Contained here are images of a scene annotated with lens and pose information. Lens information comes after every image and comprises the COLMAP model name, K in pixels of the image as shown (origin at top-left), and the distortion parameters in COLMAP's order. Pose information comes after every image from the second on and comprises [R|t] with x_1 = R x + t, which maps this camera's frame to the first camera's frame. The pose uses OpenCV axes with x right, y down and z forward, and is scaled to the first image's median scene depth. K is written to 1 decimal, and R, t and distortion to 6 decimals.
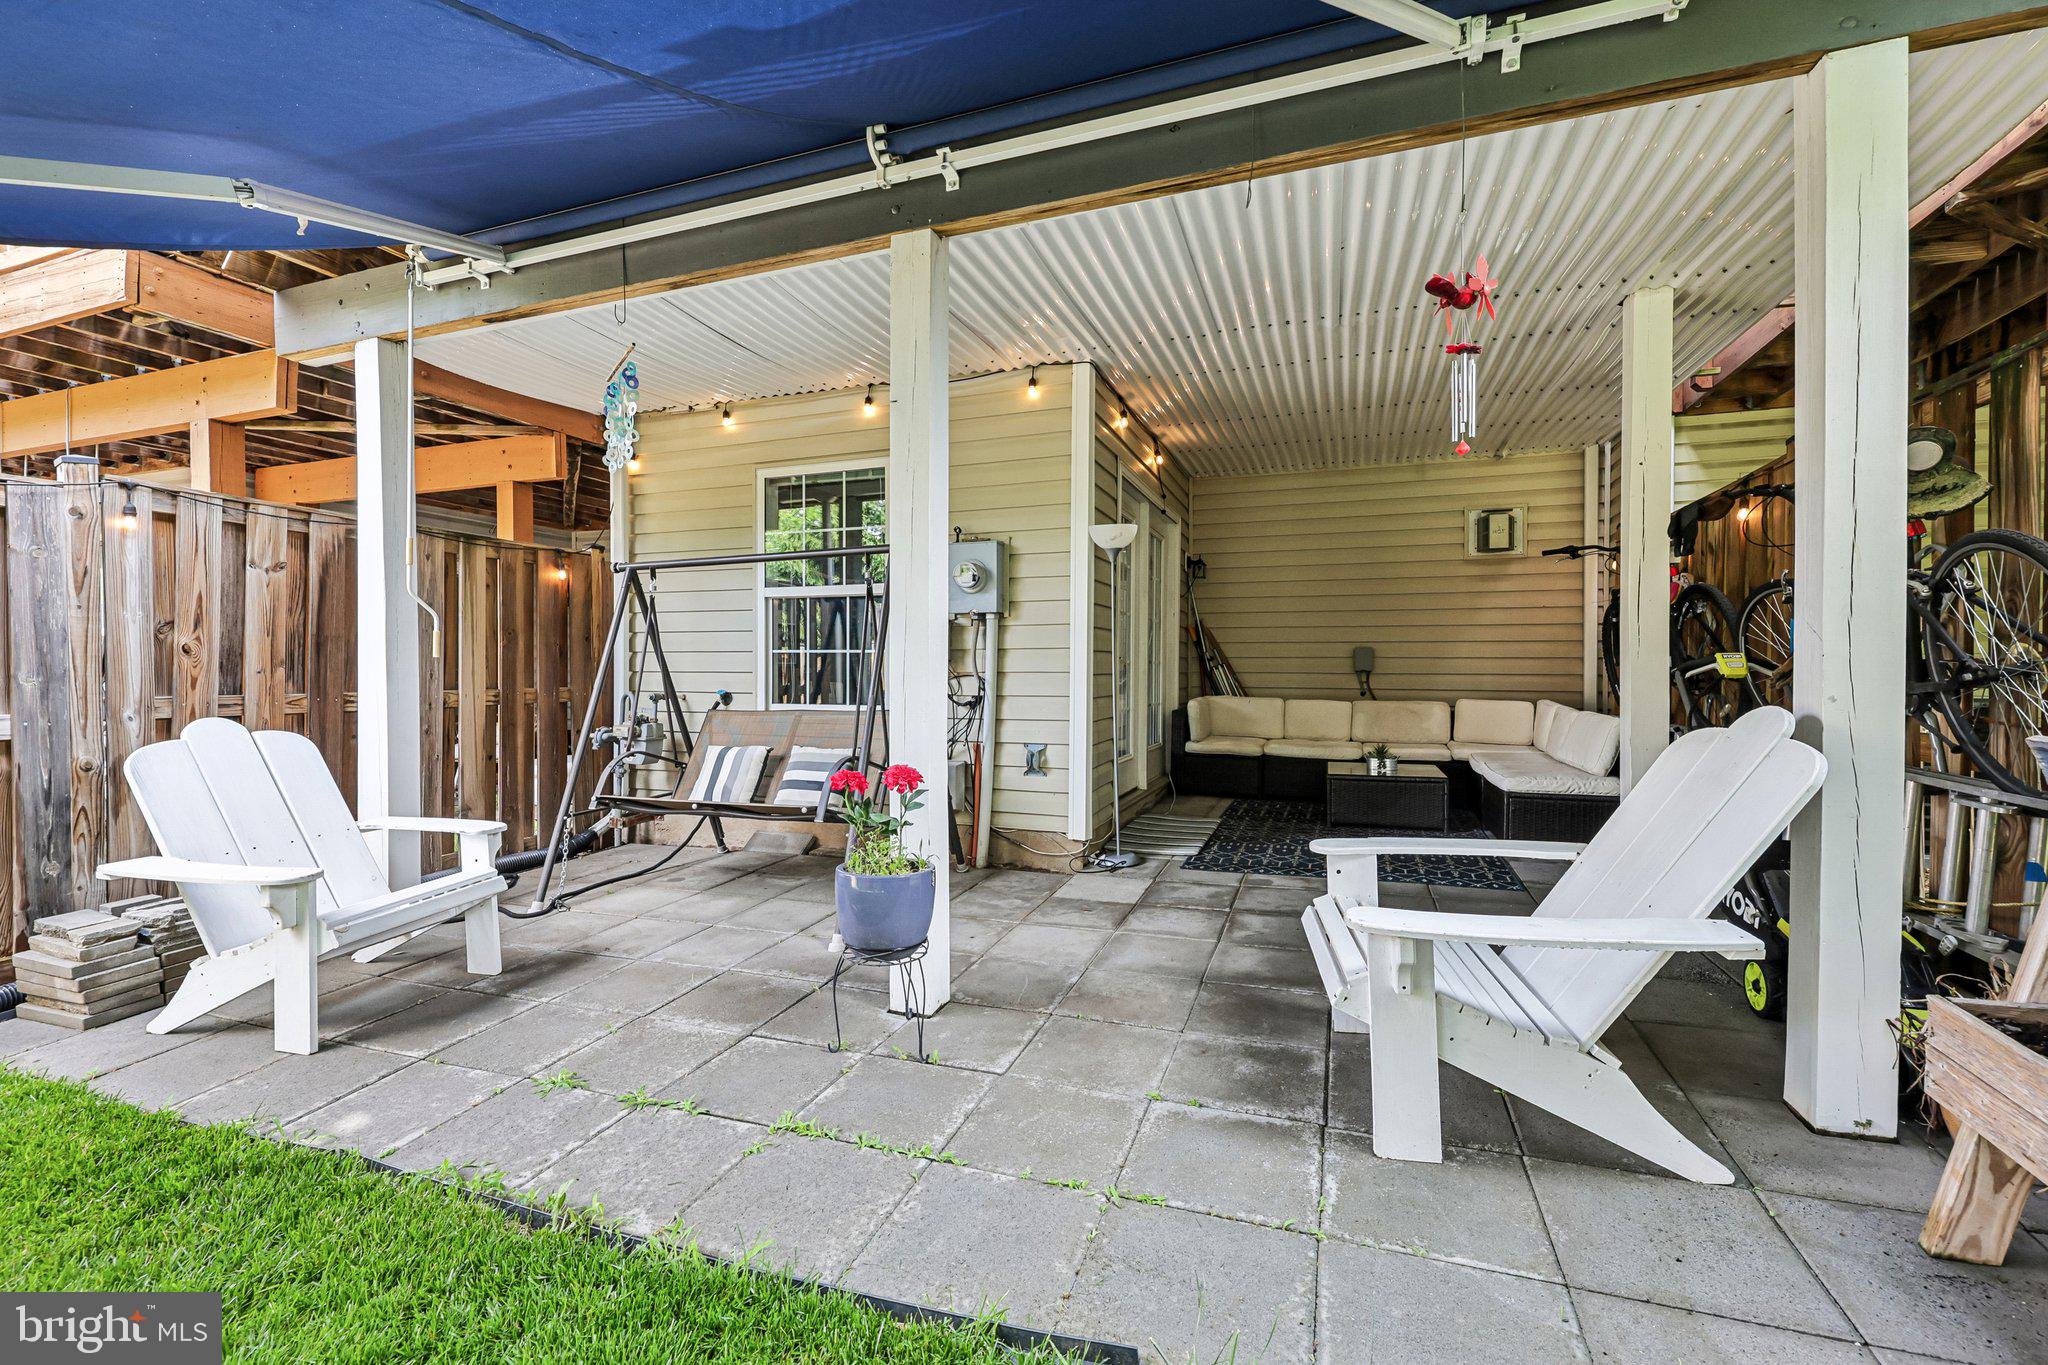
lens RADIAL K [[812.4, 0, 1018.0], [0, 812.4, 673.3], [0, 0, 1]] dist [-0.000937, 0.000010]
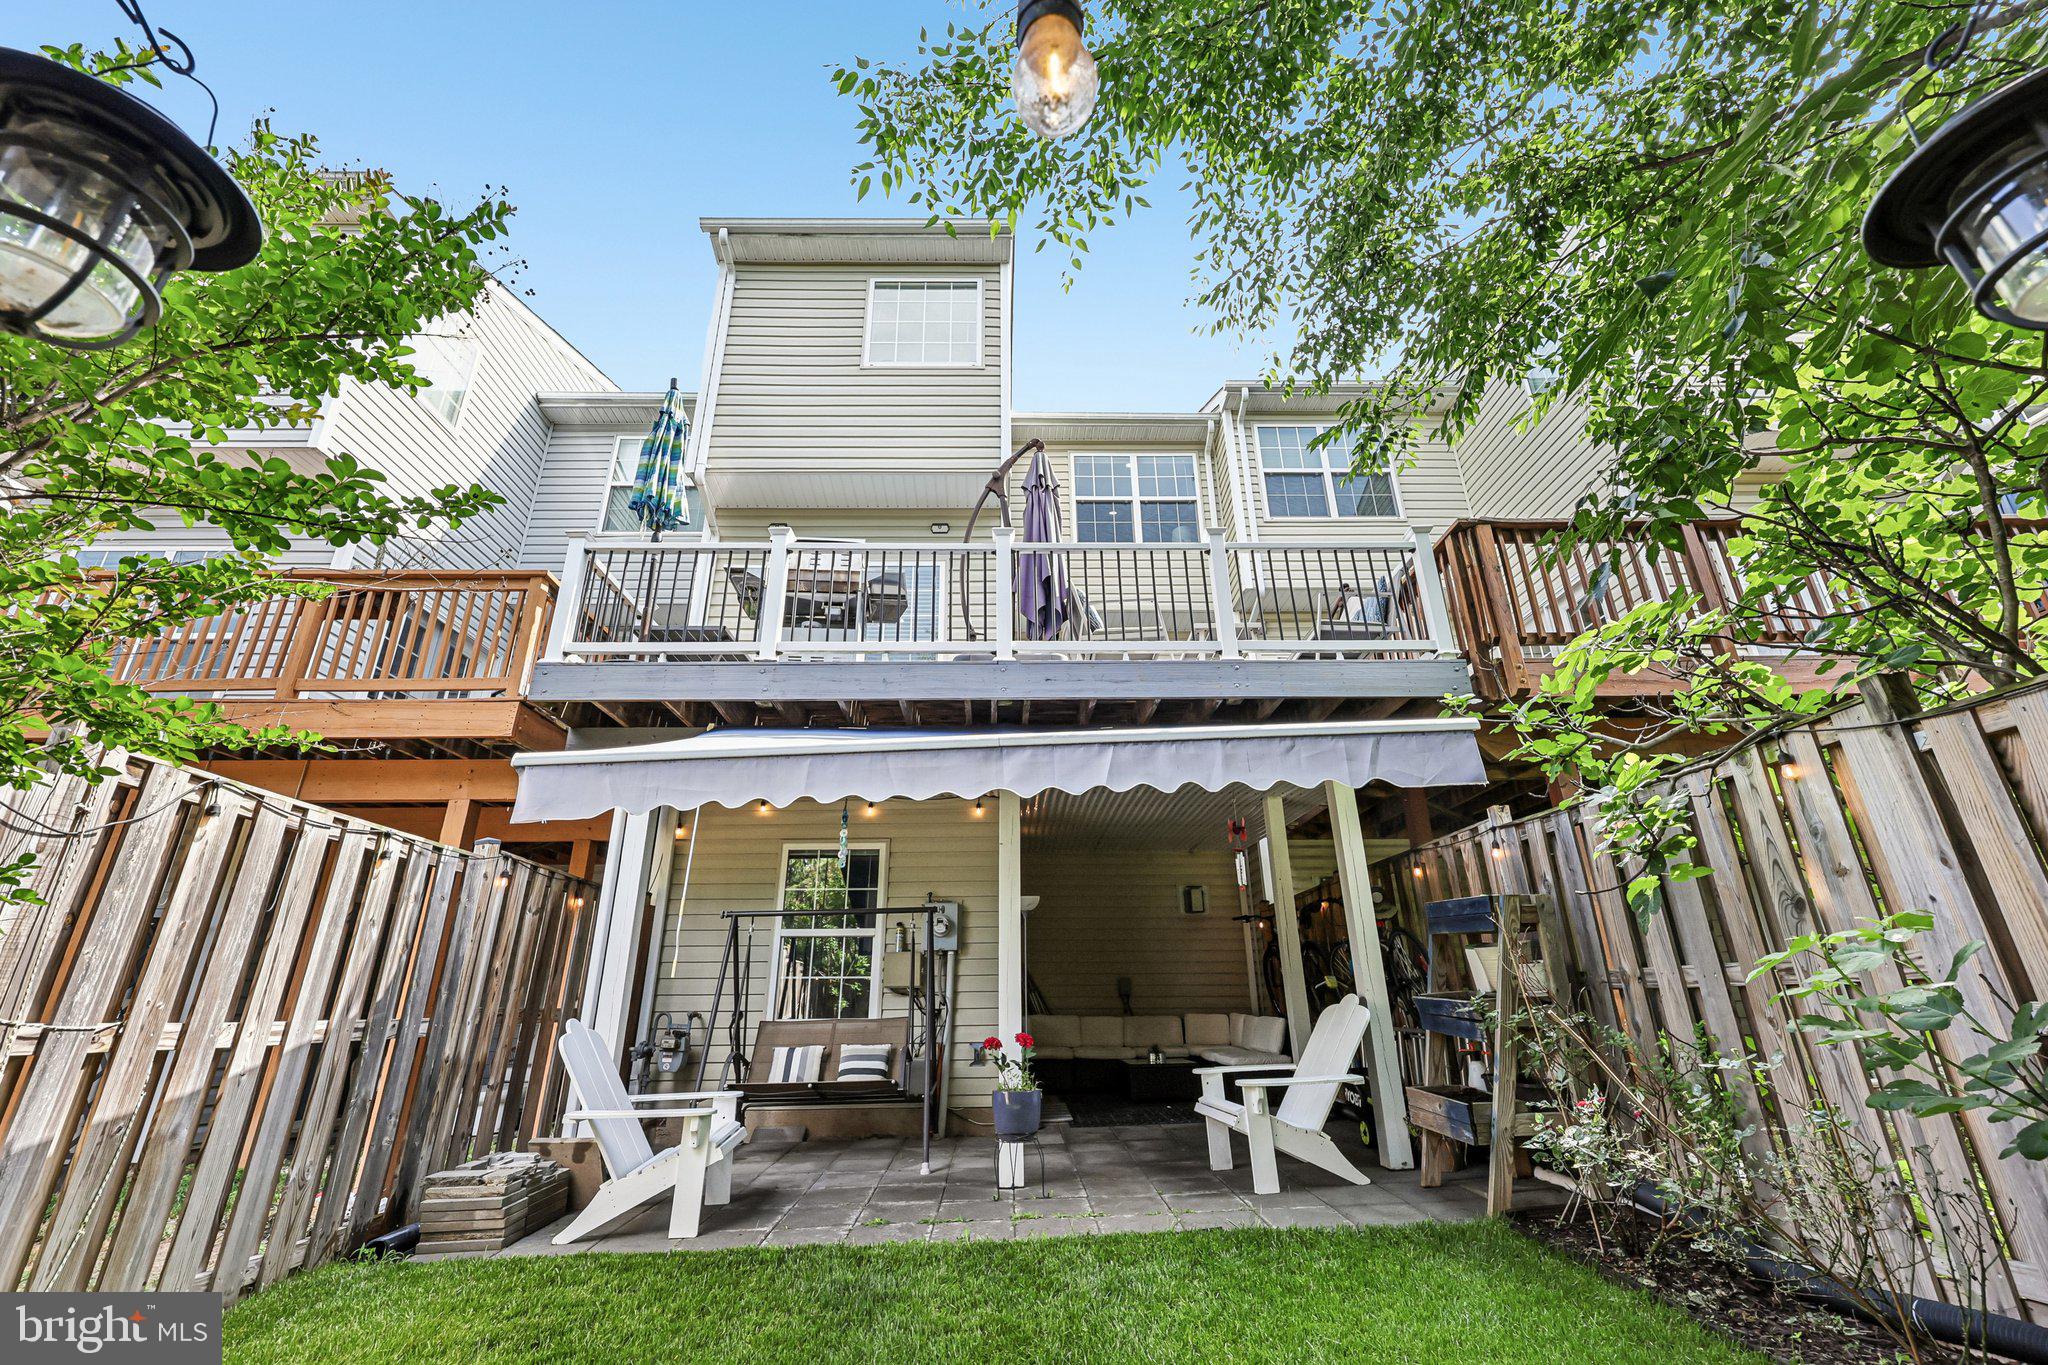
lens RADIAL K [[851.7, 0, 1024.7], [0, 851.7, 657.8], [0, 0, 1]] dist [0.000247, 0.000224]
pose [[0.909095, 0.147235, 0.389702, -0.627403], [0.016558, 0.921951, -0.386953, 0.041945], [-0.416259, 0.358230, 0.835703, -0.622406]]
